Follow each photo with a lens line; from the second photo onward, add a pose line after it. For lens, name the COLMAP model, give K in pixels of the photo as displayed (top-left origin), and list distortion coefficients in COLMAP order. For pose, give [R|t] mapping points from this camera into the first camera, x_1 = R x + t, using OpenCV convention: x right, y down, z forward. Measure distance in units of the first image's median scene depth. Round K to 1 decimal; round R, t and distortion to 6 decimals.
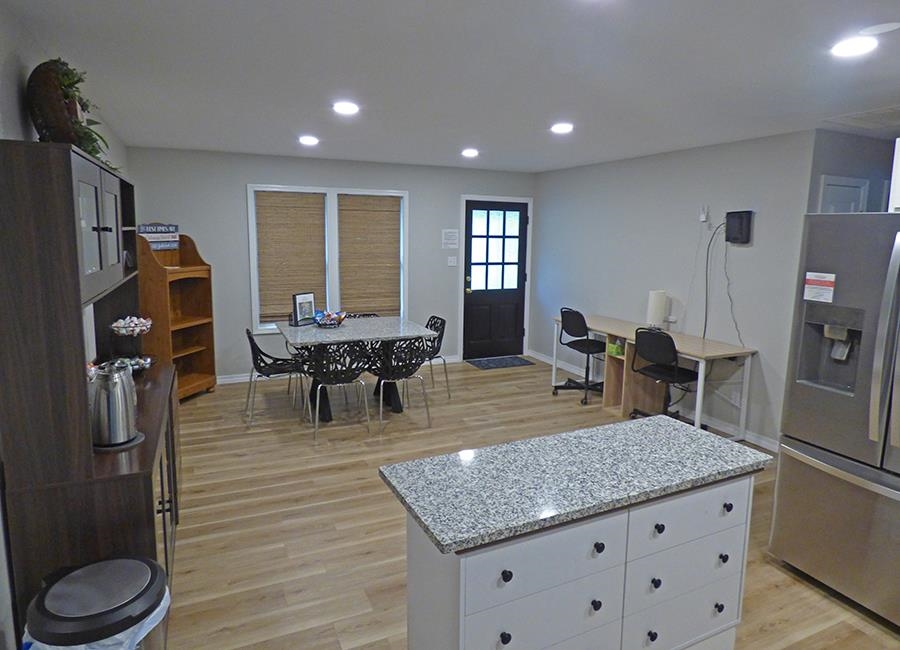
lens RADIAL K [[541.0, 0, 448.7], [0, 541.0, 321.8], [0, 0, 1]] dist [0.000659, 0.003295]
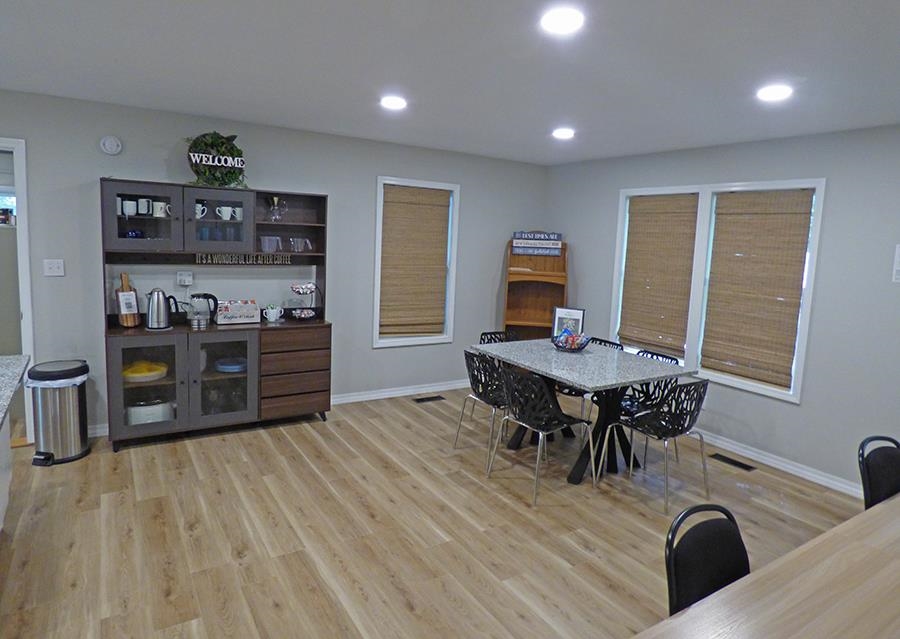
lens RADIAL K [[553.3, 0, 448.1], [0, 553.3, 299.4], [0, 0, 1]] dist [0.006162, 0.001108]
pose [[0.140111, 0.110780, -0.983919, 0.662832], [-0.199849, 0.976433, 0.081479, -0.114082], [0.969757, 0.185219, 0.158948, 0.751893]]
